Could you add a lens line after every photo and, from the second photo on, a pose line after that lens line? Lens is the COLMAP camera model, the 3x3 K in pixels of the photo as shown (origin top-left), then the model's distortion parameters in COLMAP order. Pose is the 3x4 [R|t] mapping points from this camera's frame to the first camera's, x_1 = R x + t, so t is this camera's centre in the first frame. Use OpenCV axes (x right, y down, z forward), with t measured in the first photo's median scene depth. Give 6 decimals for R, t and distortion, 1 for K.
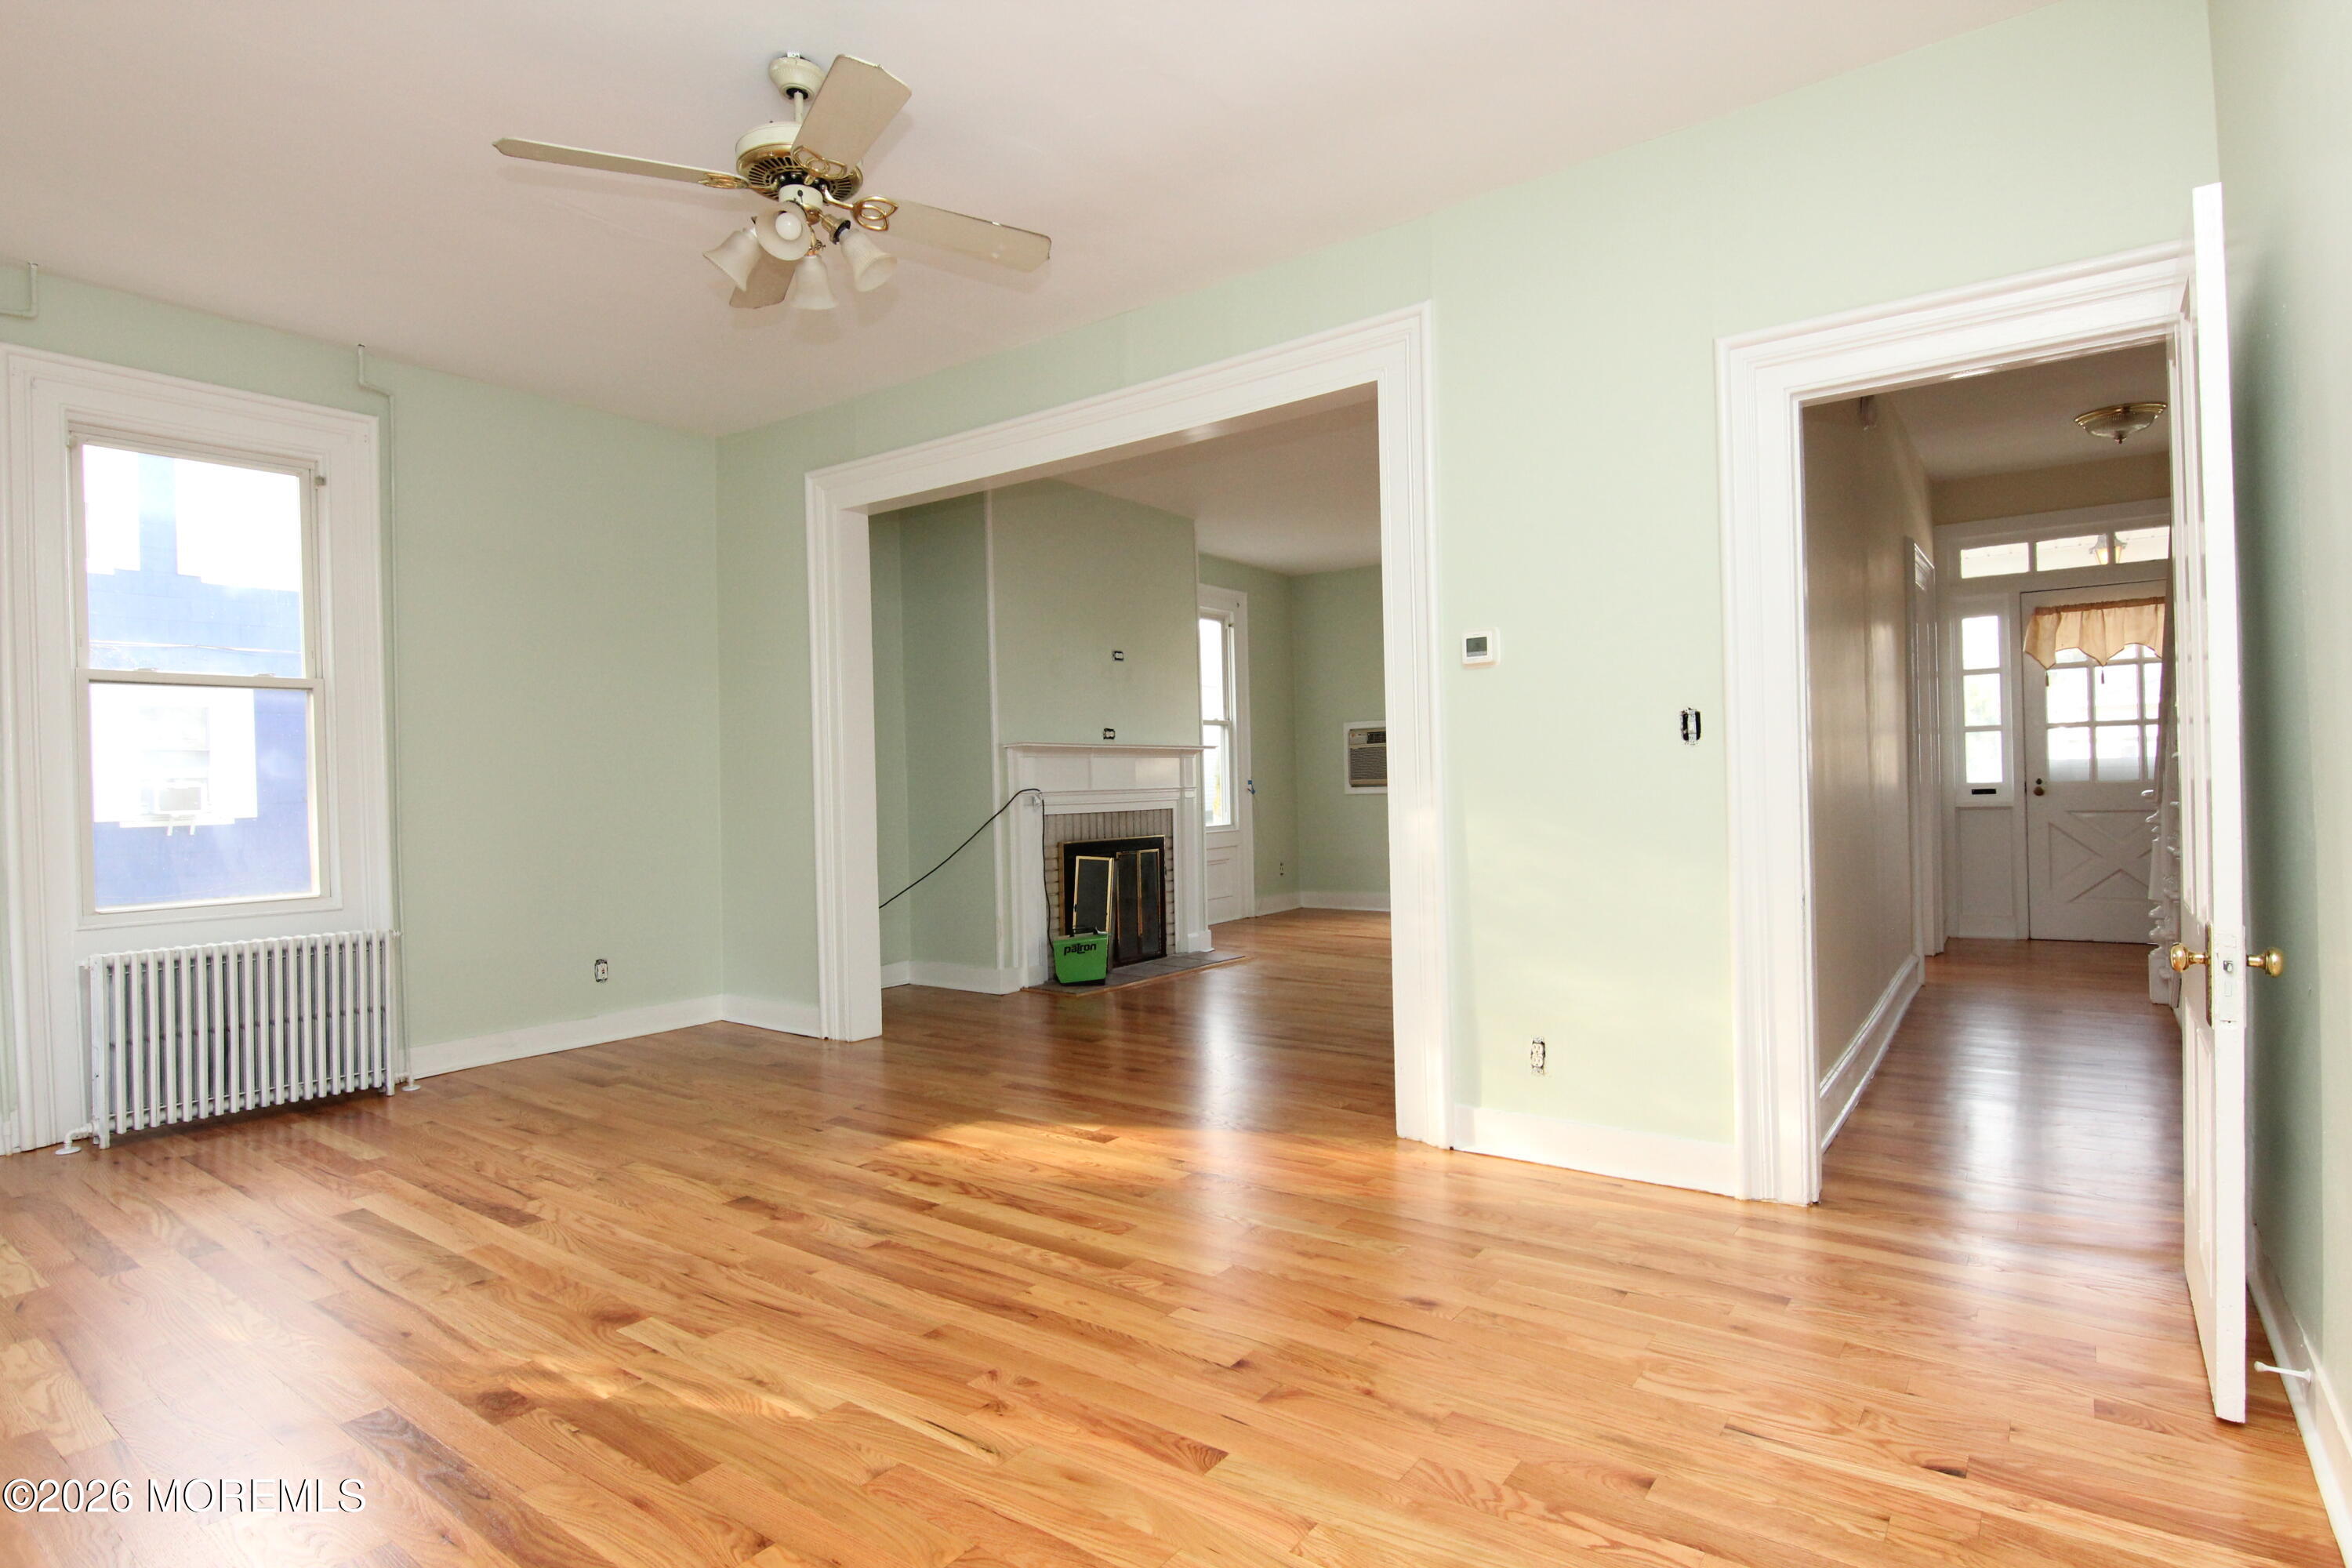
lens RADIAL K [[1196.1, 0, 1193.1], [0, 1196.1, 788.9], [0, 0, 1]] dist [-0.003549, -0.013709]
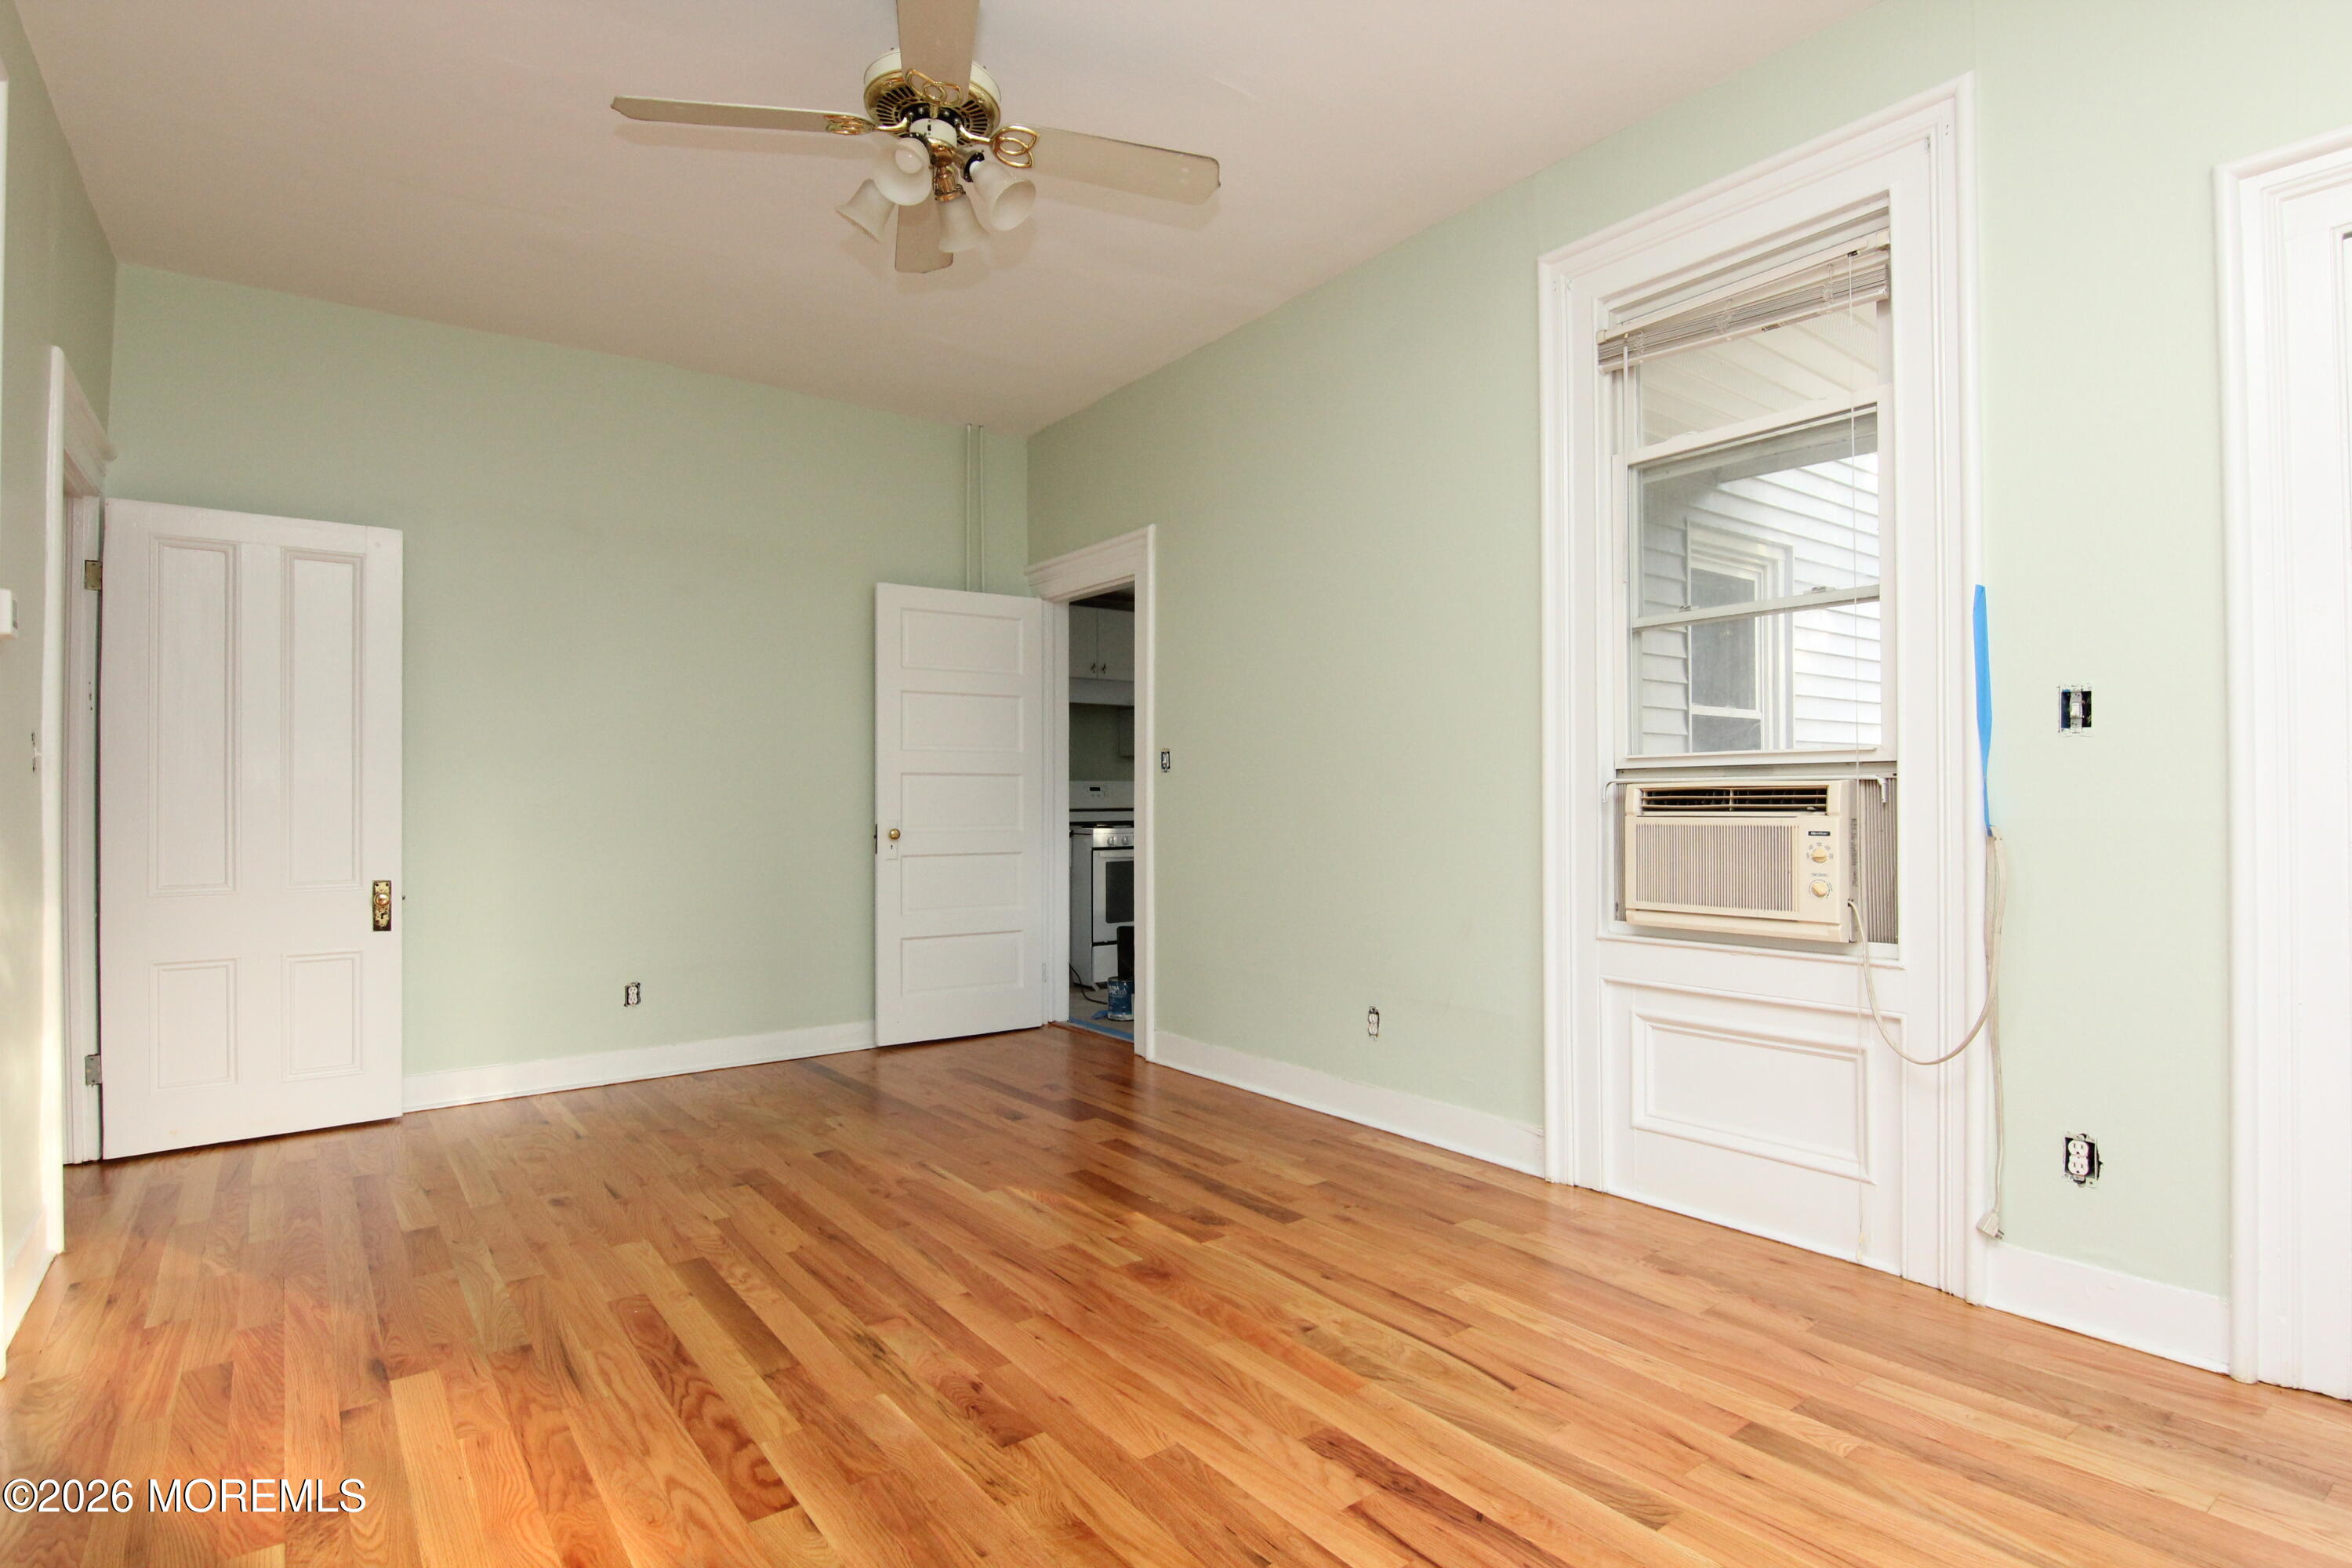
lens RADIAL K [[1196.1, 0, 1193.1], [0, 1196.1, 788.9], [0, 0, 1]] dist [-0.003549, -0.013709]
pose [[-0.956801, 0.035520, 0.288566, -0.777778], [0.034155, 0.999369, -0.009766, 0.015639], [-0.288731, 0.000512, -0.957410, 1.846986]]
